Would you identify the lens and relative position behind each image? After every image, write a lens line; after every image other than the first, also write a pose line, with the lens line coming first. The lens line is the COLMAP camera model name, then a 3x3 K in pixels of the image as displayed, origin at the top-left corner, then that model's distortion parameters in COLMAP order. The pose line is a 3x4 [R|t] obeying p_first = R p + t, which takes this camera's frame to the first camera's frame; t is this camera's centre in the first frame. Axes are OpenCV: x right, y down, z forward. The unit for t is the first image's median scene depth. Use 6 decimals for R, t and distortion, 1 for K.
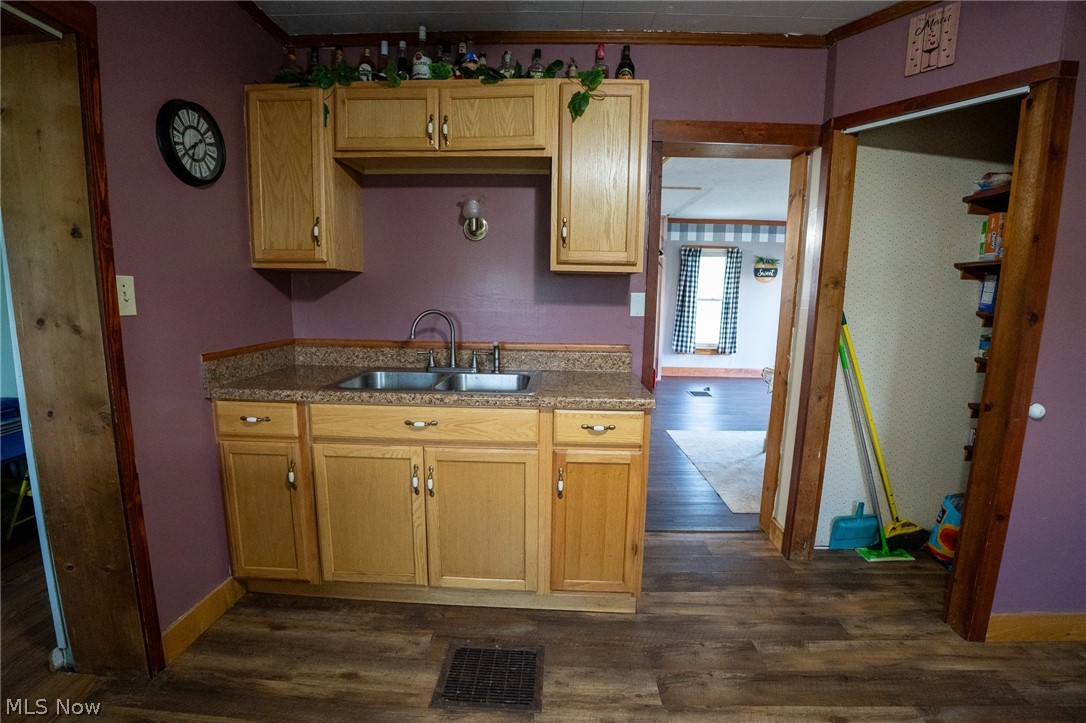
lens RADIAL K [[479.1, 0, 544.8], [0, 479.1, 364.6], [0, 0, 1]] dist [-0.065545, 0.012833]
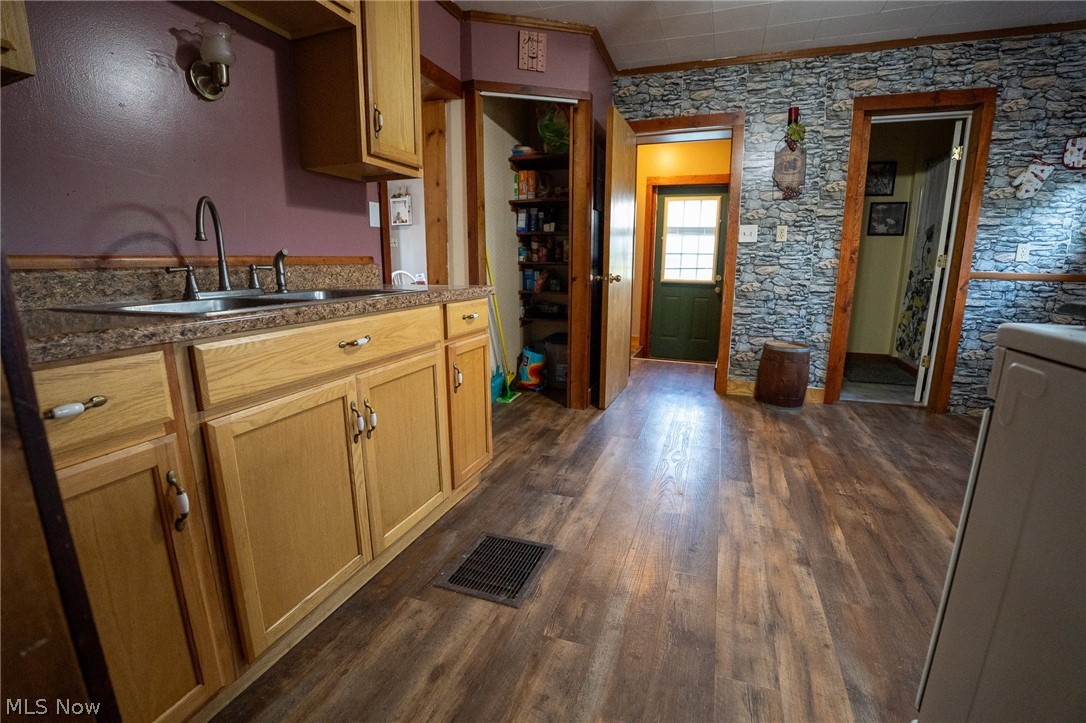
lens RADIAL K [[479.1, 0, 543.8], [0, 479.1, 363.0], [0, 0, 1]] dist [-0.065545, 0.012833]
pose [[0.311072, -0.209995, 0.926896, -0.836166], [0.143962, 0.974441, 0.172452, 0.069156], [-0.939420, 0.079792, 0.333352, 0.475305]]
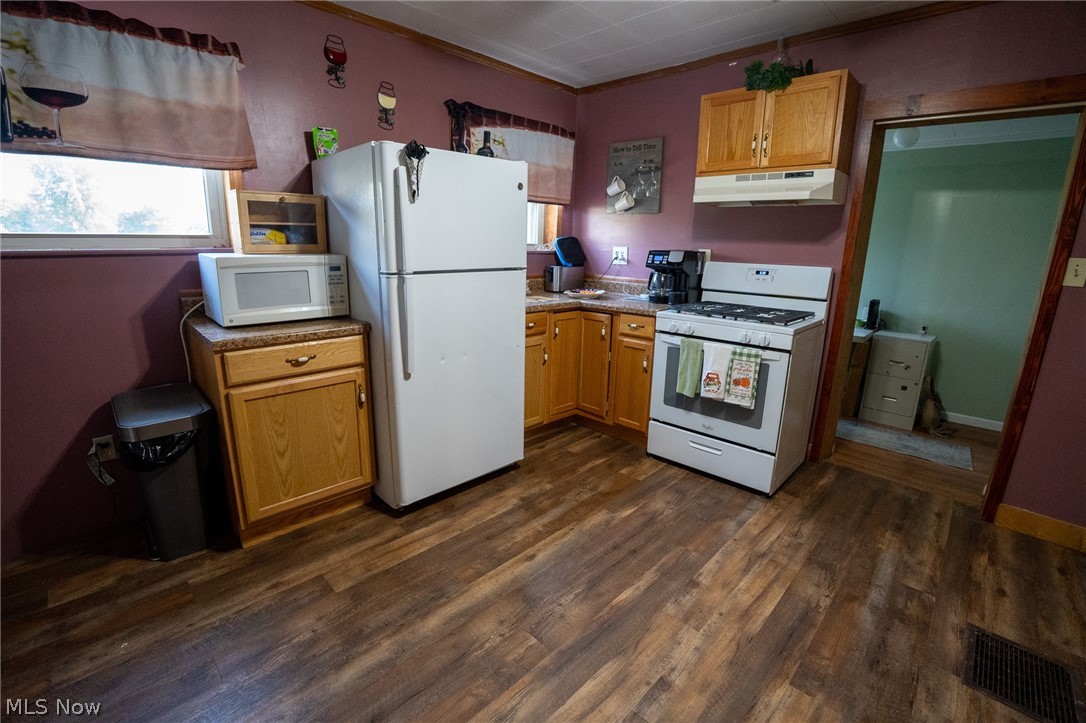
lens RADIAL K [[479.1, 0, 541.7], [0, 479.1, 364.7], [0, 0, 1]] dist [-0.065545, 0.012833]
pose [[-0.671133, 0.147094, -0.726598, 0.986651], [-0.144443, 0.935387, 0.322779, -0.070531], [0.727129, 0.321580, -0.606522, 0.564633]]
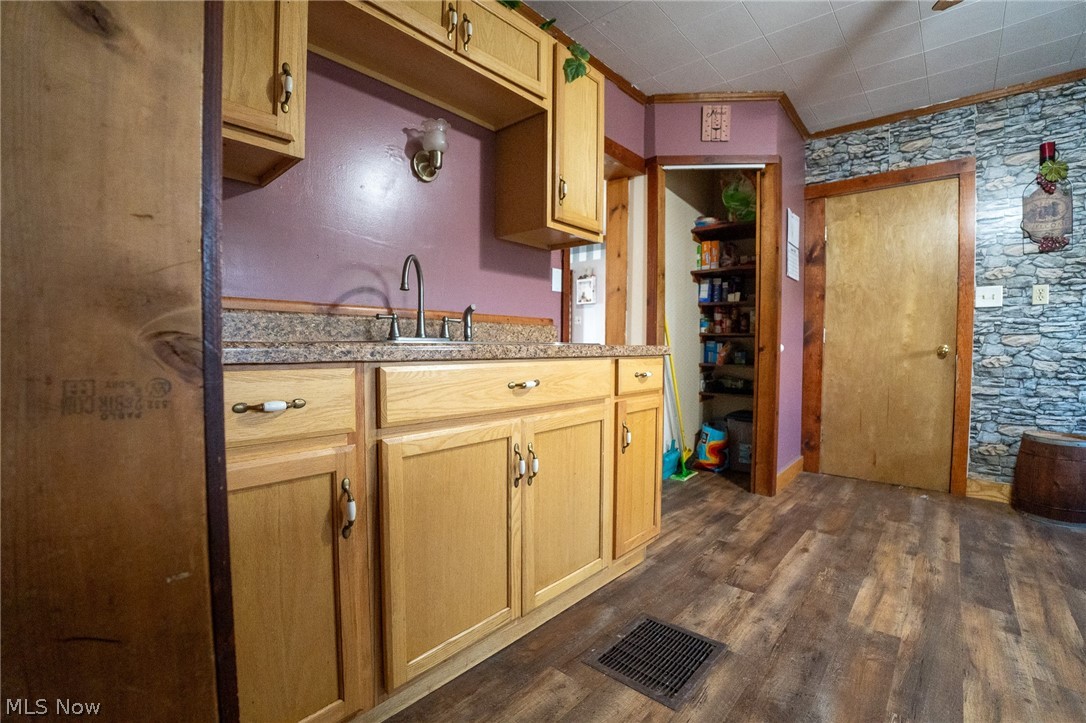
lens RADIAL K [[479.1, 0, 542.5], [0, 479.1, 363.4], [0, 0, 1]] dist [-0.065545, 0.012833]
pose [[0.638644, -0.038099, 0.768559, -0.800558], [0.116439, 0.992058, -0.047578, 0.126974], [-0.760642, 0.119876, 0.638007, 0.483835]]
